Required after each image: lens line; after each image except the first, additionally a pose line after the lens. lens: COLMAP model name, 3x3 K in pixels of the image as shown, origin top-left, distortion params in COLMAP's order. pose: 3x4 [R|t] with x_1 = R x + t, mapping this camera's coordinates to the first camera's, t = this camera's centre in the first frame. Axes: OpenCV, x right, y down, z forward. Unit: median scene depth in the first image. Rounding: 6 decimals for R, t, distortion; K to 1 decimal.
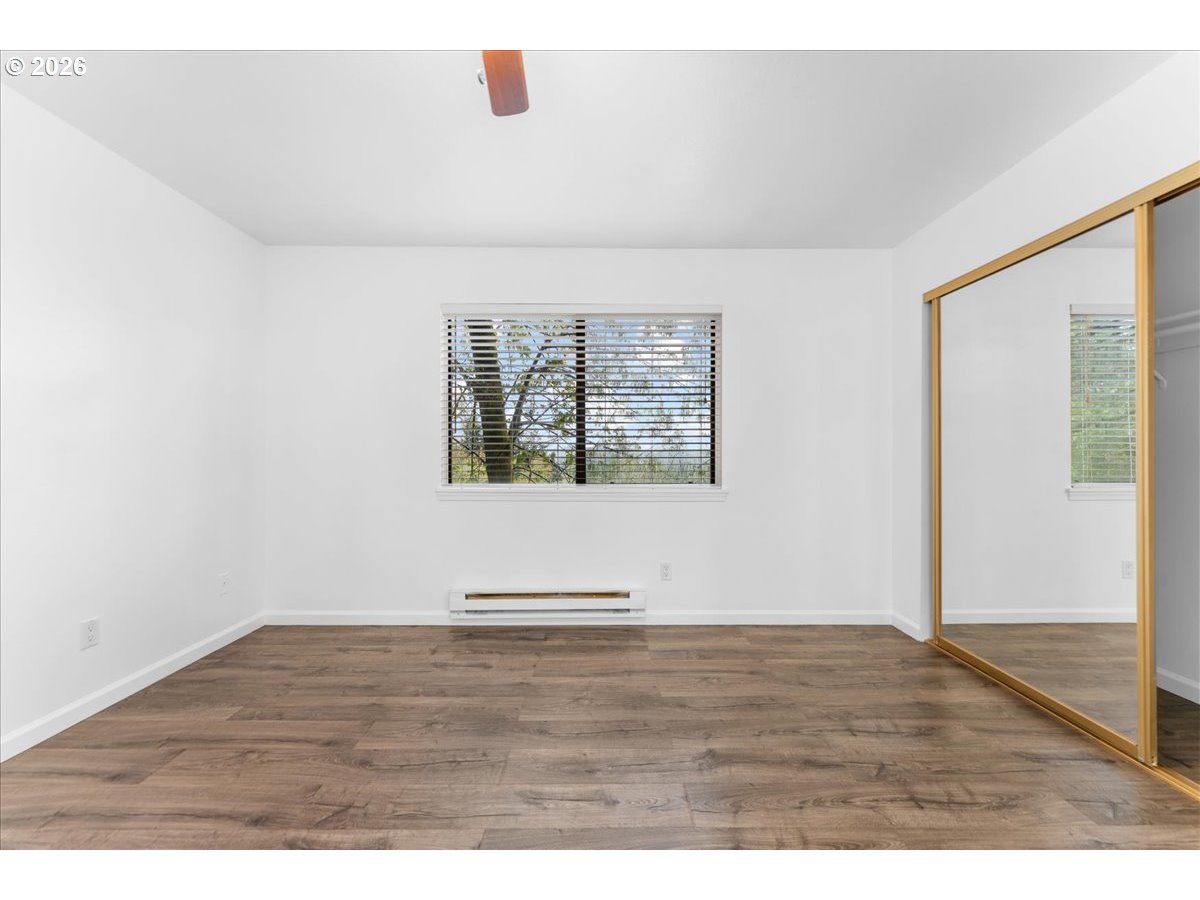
lens RADIAL K [[480.7, 0, 601.1], [0, 480.7, 449.0], [0, 0, 1]] dist [0.000808, -0.000427]
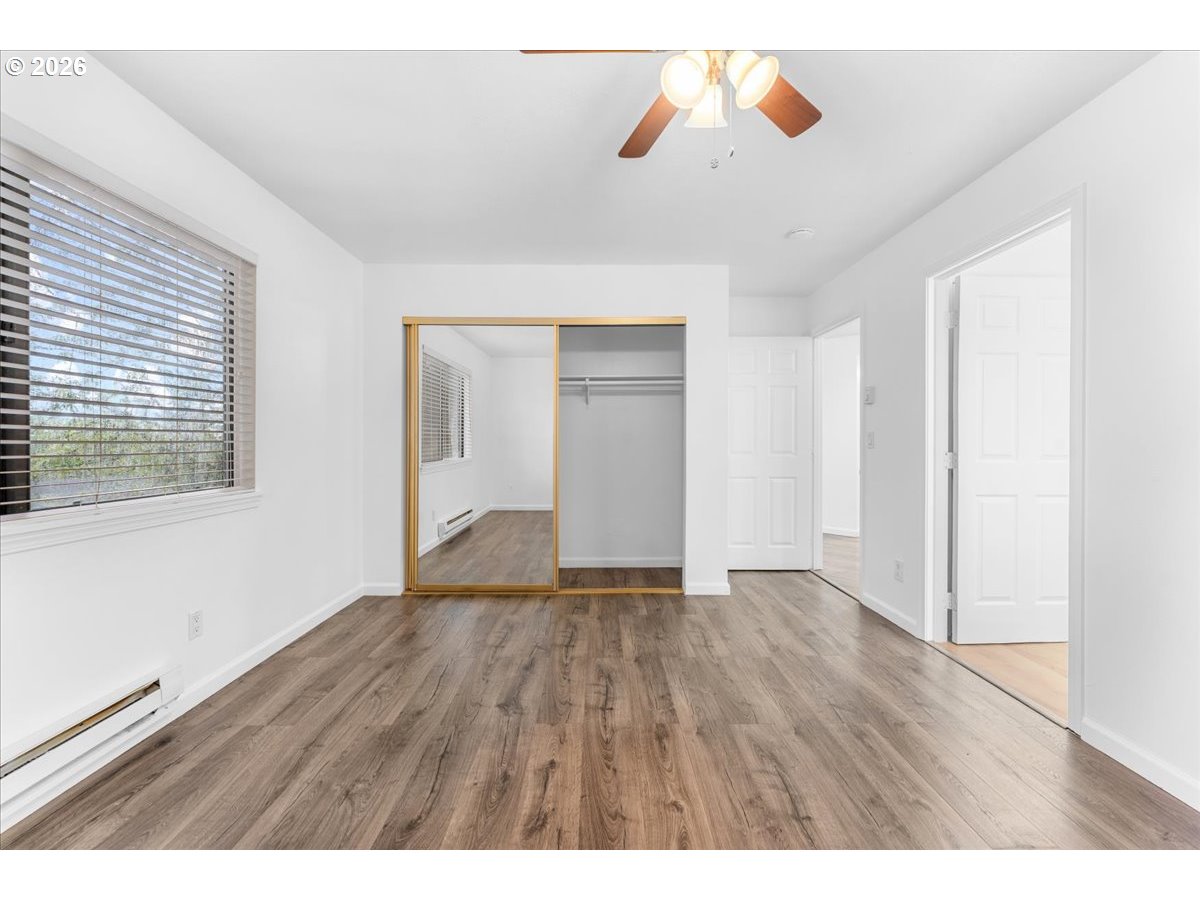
lens RADIAL K [[480.7, 0, 604.3], [0, 480.7, 445.8], [0, 0, 1]] dist [0.000808, -0.000427]
pose [[-0.011528, -0.006831, 0.999910, -0.770736], [-0.008011, 0.999945, 0.006739, -0.001275], [-0.999901, -0.007932, -0.011582, 0.644349]]
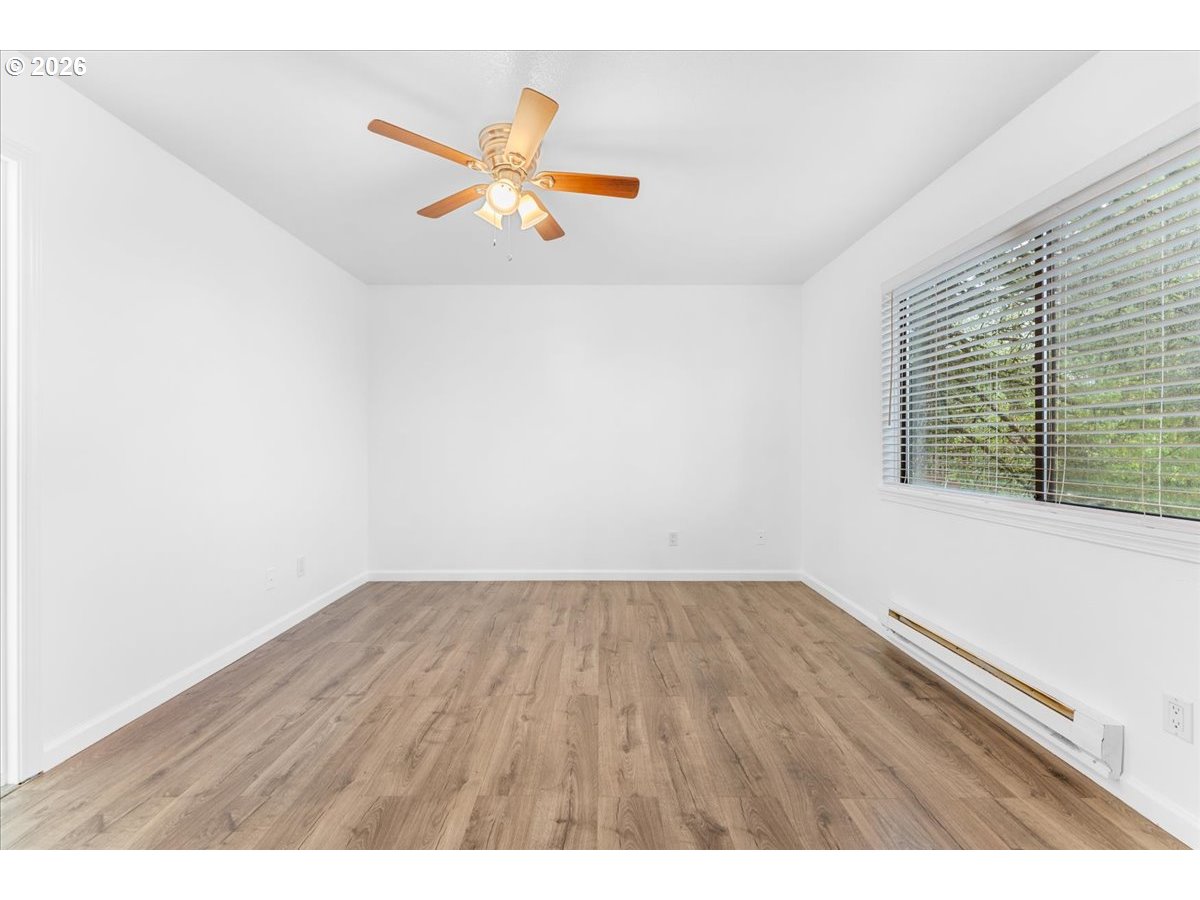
lens RADIAL K [[480.7, 0, 595.5], [0, 480.7, 445.8], [0, 0, 1]] dist [0.000808, -0.000427]
pose [[-0.015471, 0.003352, -0.999875, 0.848445], [0.005596, 0.999979, 0.003266, -0.001293], [0.999865, -0.005545, -0.015490, 0.679271]]
